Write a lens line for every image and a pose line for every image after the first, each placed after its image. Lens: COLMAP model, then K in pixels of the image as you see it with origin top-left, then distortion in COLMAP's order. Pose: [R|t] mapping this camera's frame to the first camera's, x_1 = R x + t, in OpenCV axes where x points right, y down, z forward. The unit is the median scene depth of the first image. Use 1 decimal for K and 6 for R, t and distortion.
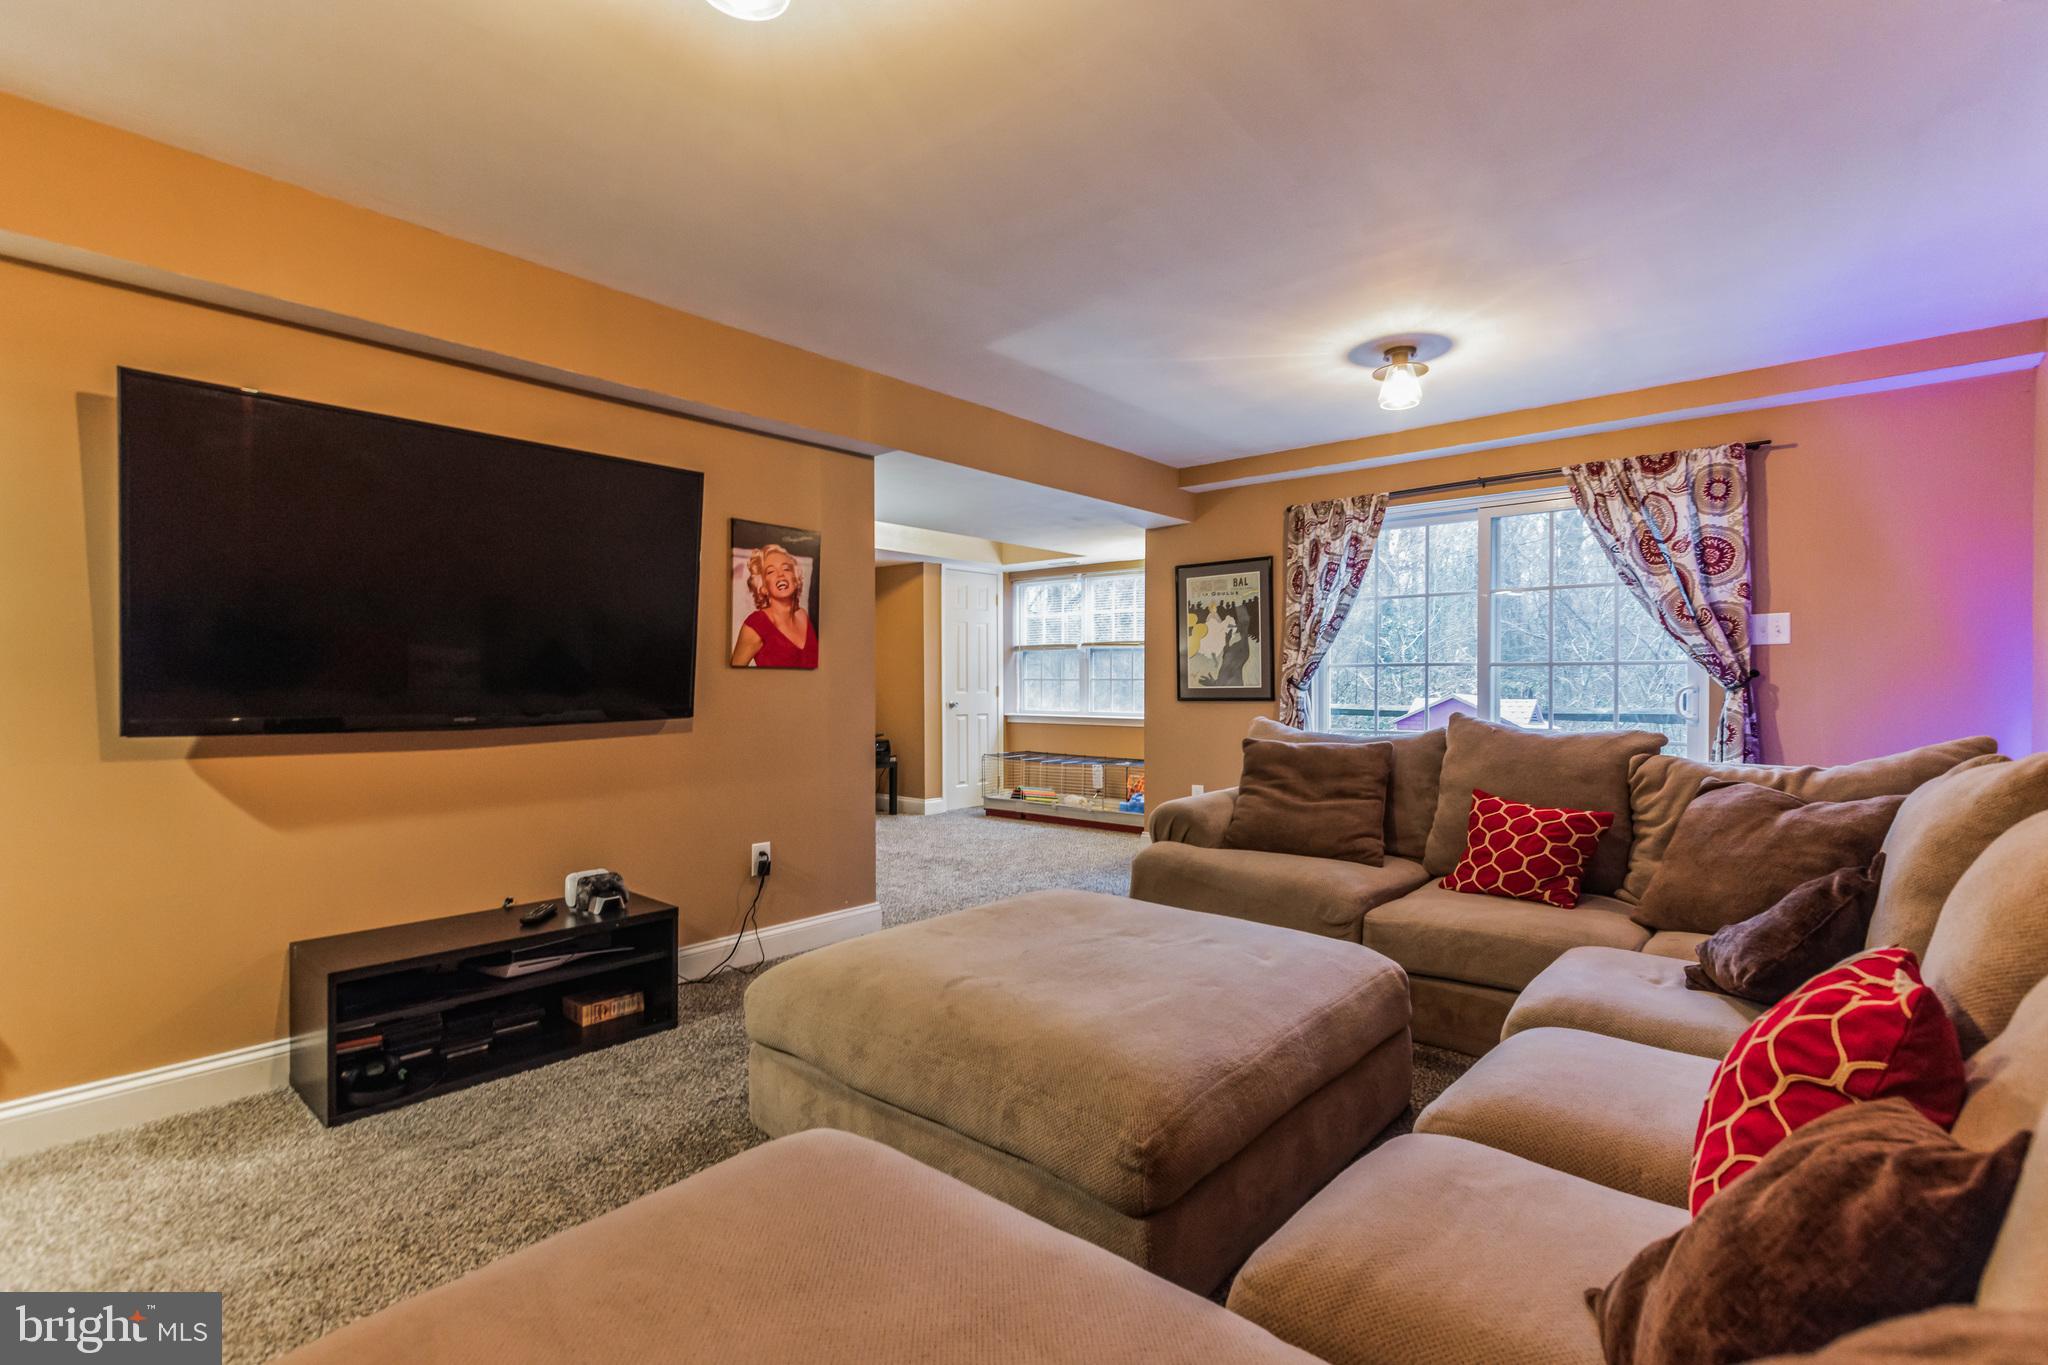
lens RADIAL K [[937.5, 0, 1023.4], [0, 937.5, 687.8], [0, 0, 1]] dist [0.003679, 0.000037]
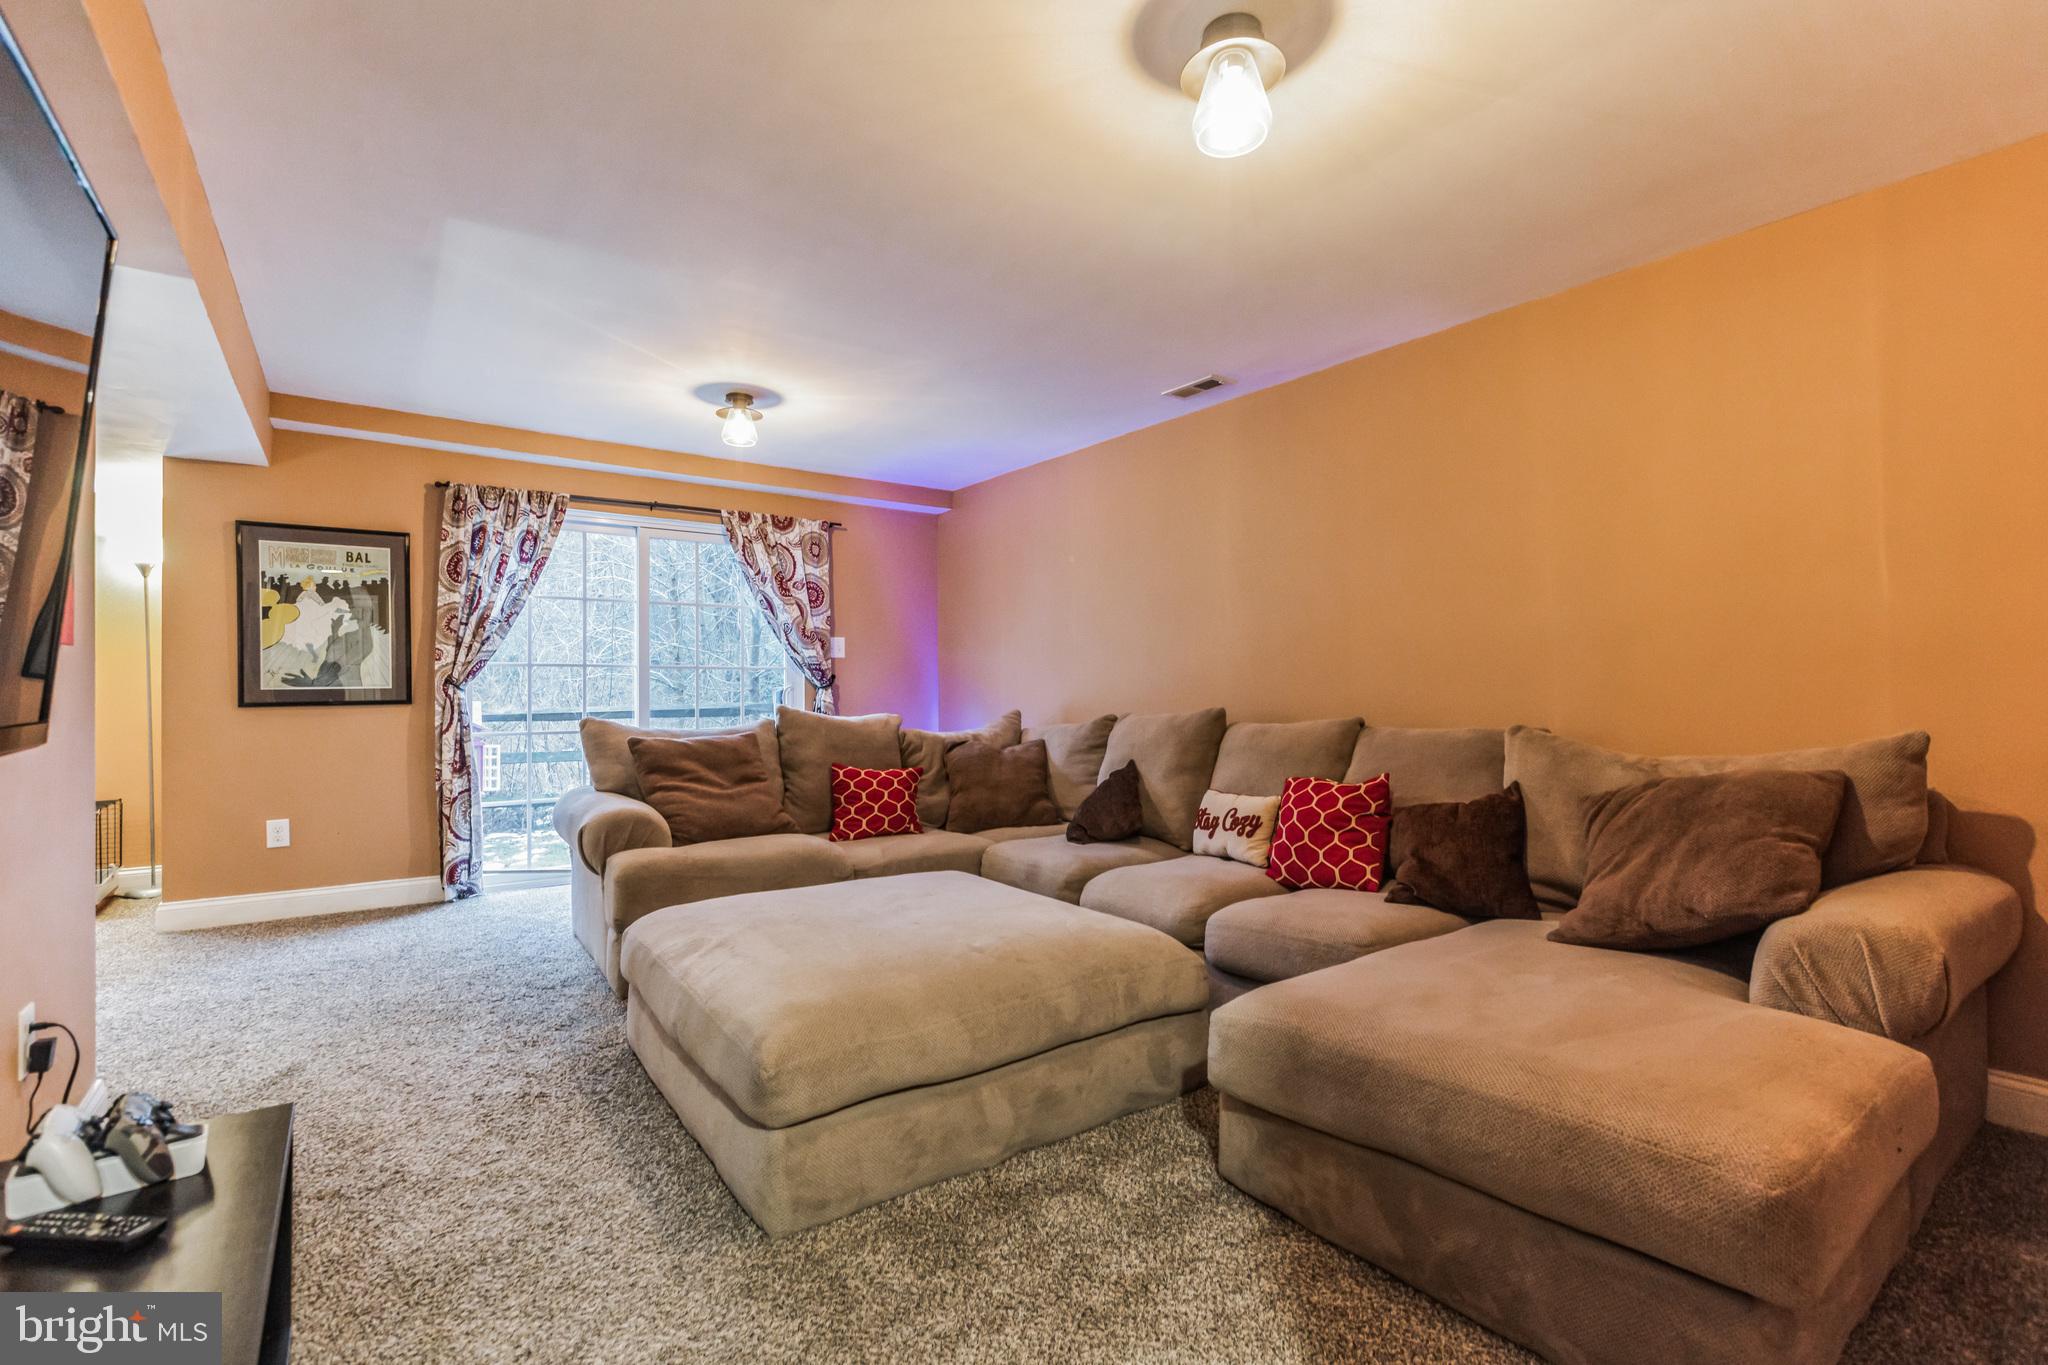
lens RADIAL K [[937.5, 0, 1007.7], [0, 937.5, 683.4], [0, 0, 1]] dist [0.003679, 0.000037]
pose [[0.229426, 0.005680, 0.973310, -0.450166], [0.007450, 0.999943, -0.007592, 0.006087], [-0.973298, 0.008992, 0.229370, 0.287588]]
